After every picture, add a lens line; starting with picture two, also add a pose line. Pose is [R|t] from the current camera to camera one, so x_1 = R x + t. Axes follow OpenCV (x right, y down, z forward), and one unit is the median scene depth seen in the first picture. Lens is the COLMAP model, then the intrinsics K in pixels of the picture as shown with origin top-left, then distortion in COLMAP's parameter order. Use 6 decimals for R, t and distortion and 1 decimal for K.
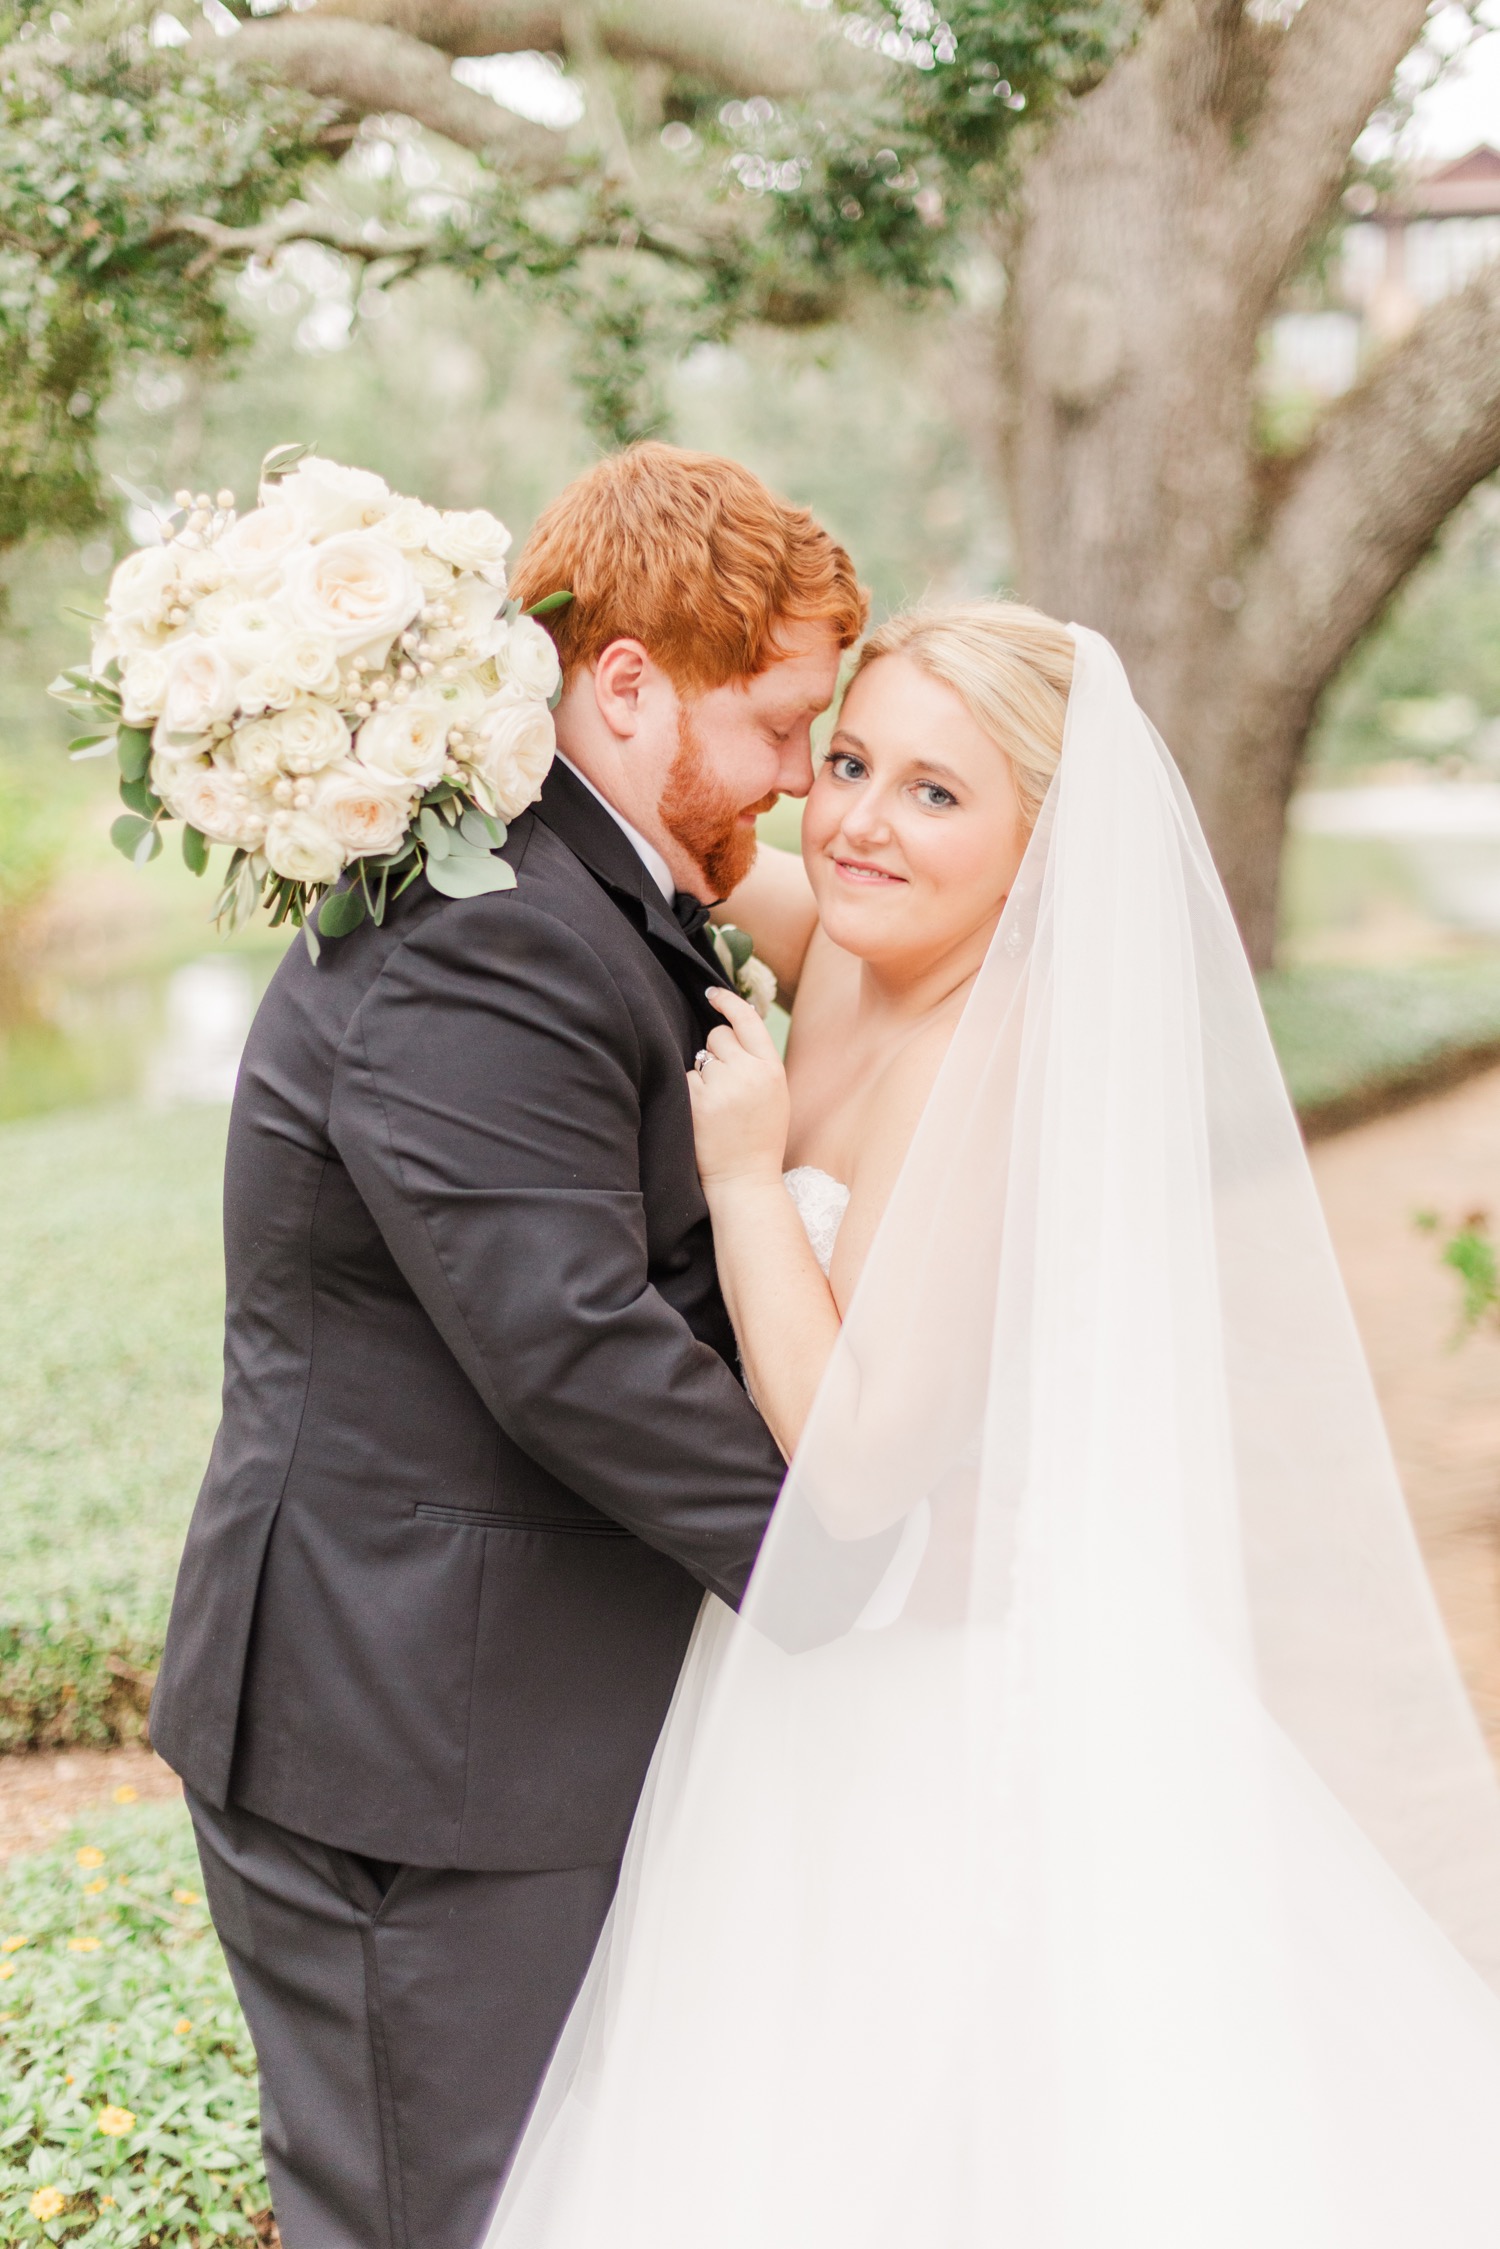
lens RADIAL K [[9247.9, 0, 750.0], [0, 9247.9, 1124.5], [0, 0, 1]] dist [0.221644, -4.168339]
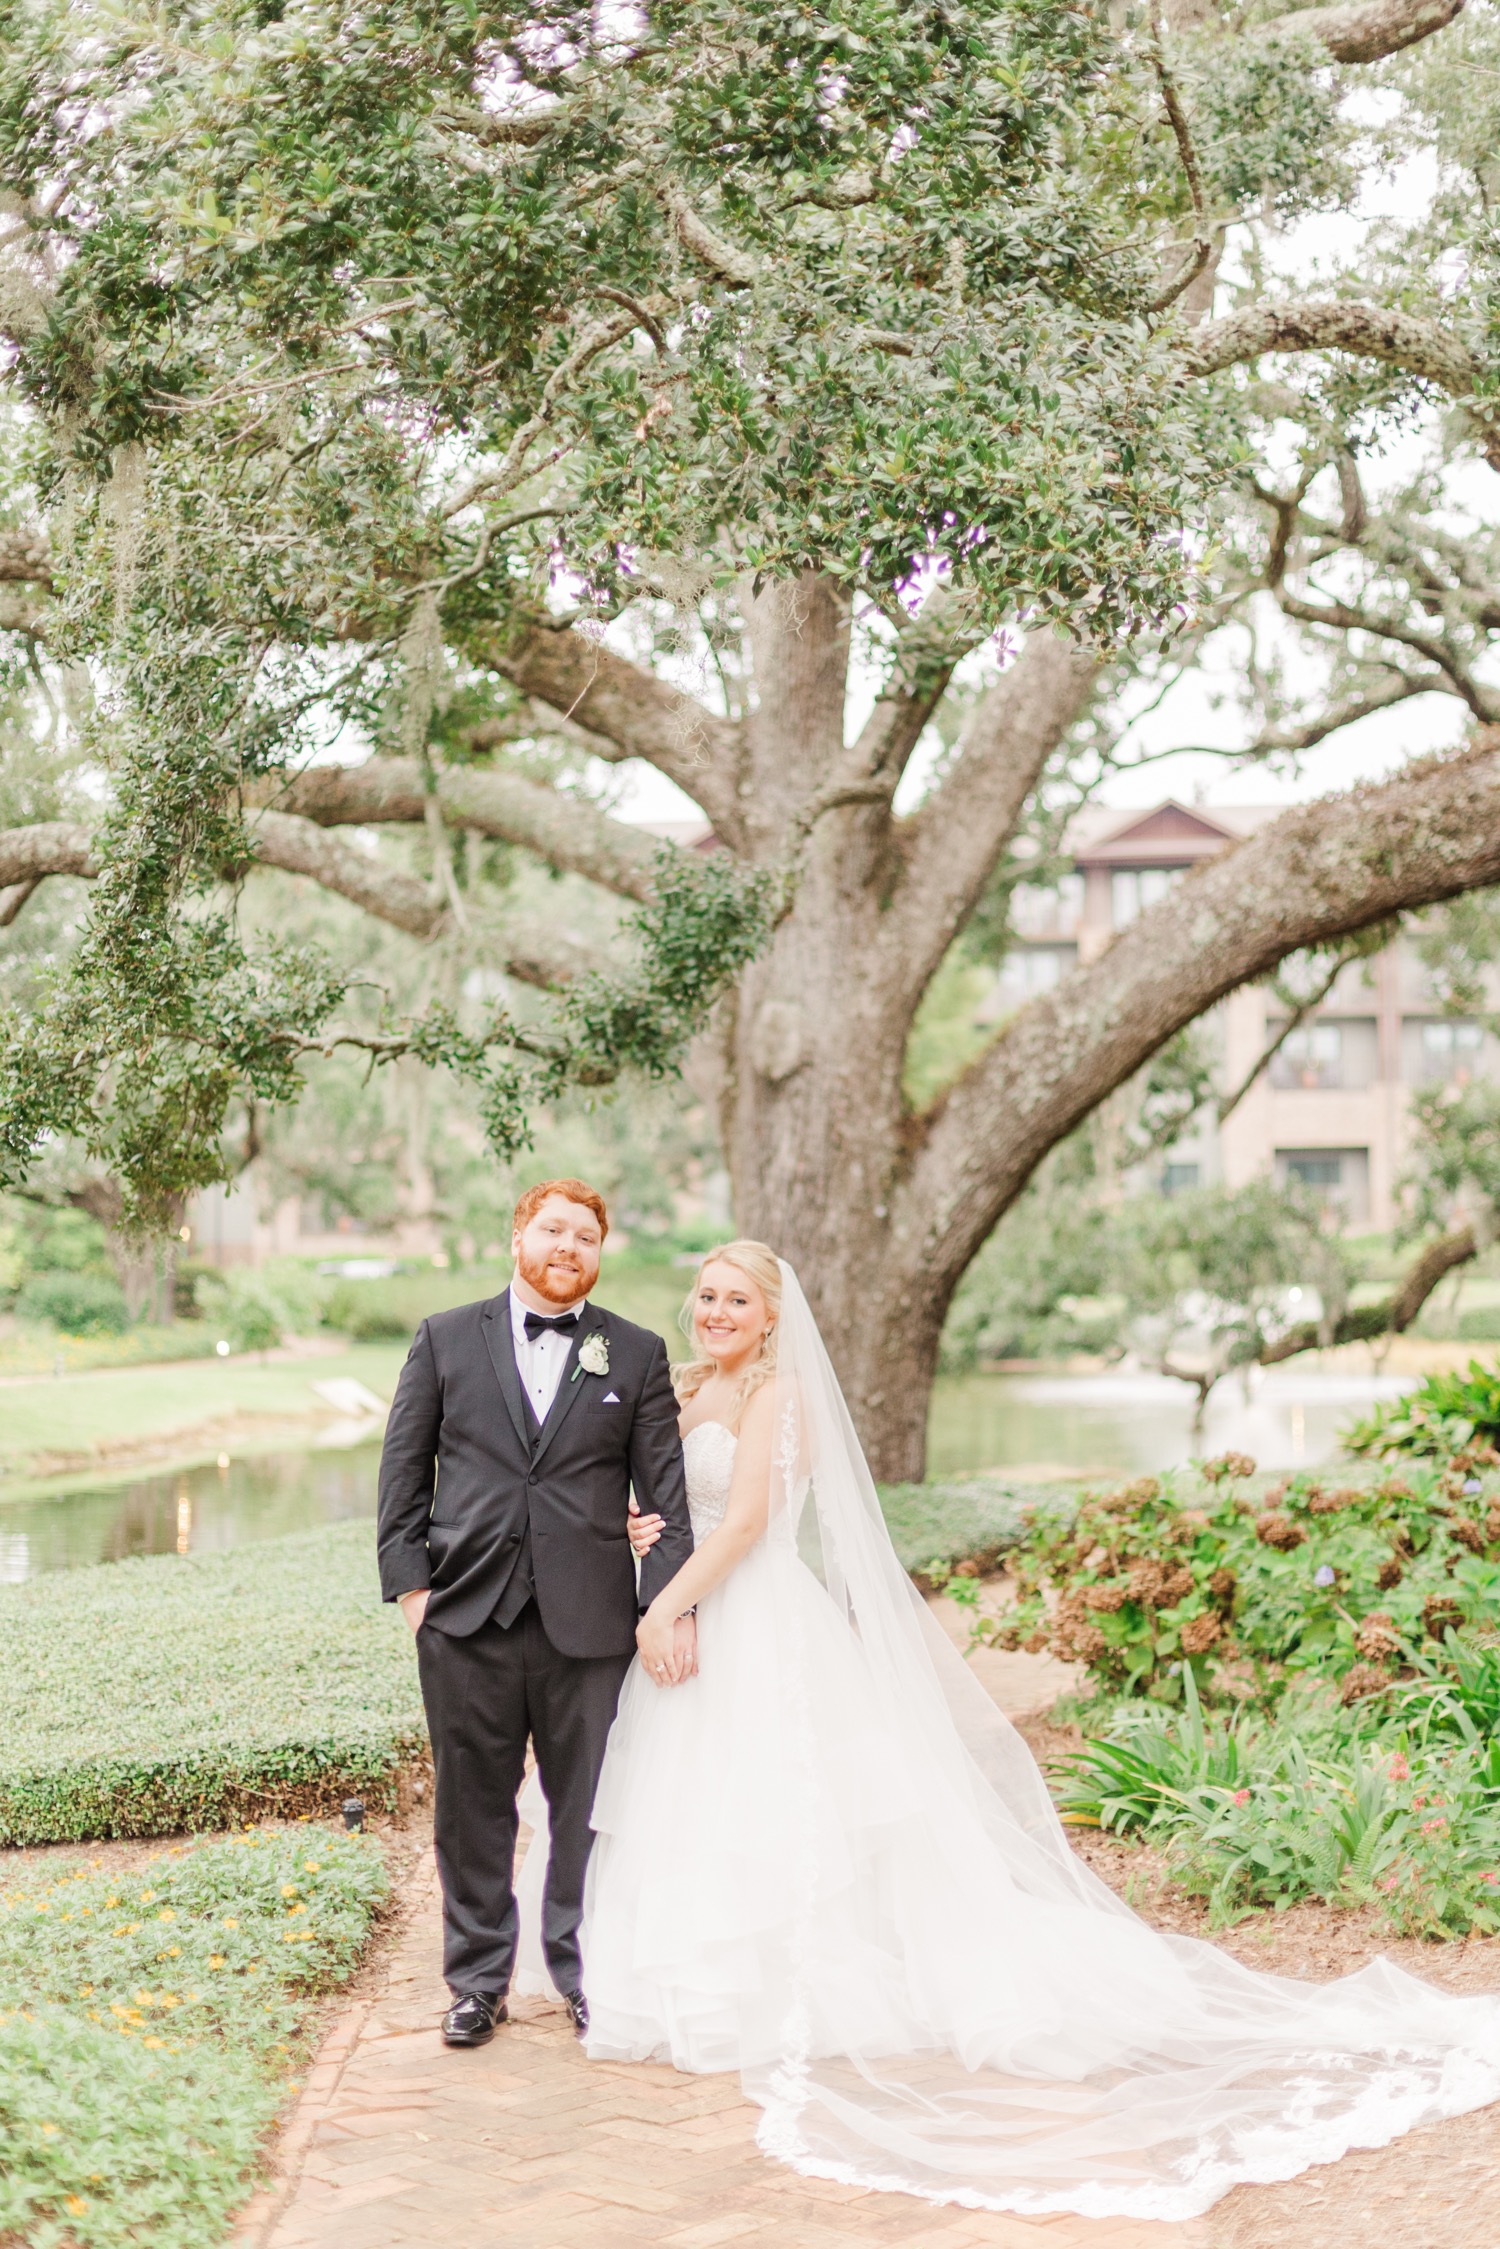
lens RADIAL K [[9247.9, 0, 750.0], [0, 9247.9, 1124.5], [0, 0, 1]] dist [0.221644, -4.168339]
pose [[0.999555, 0.013265, 0.026732, -0.014499], [-0.011538, 0.997898, -0.063771, 0.045070], [-0.027522, 0.063434, 0.997606, -0.938109]]
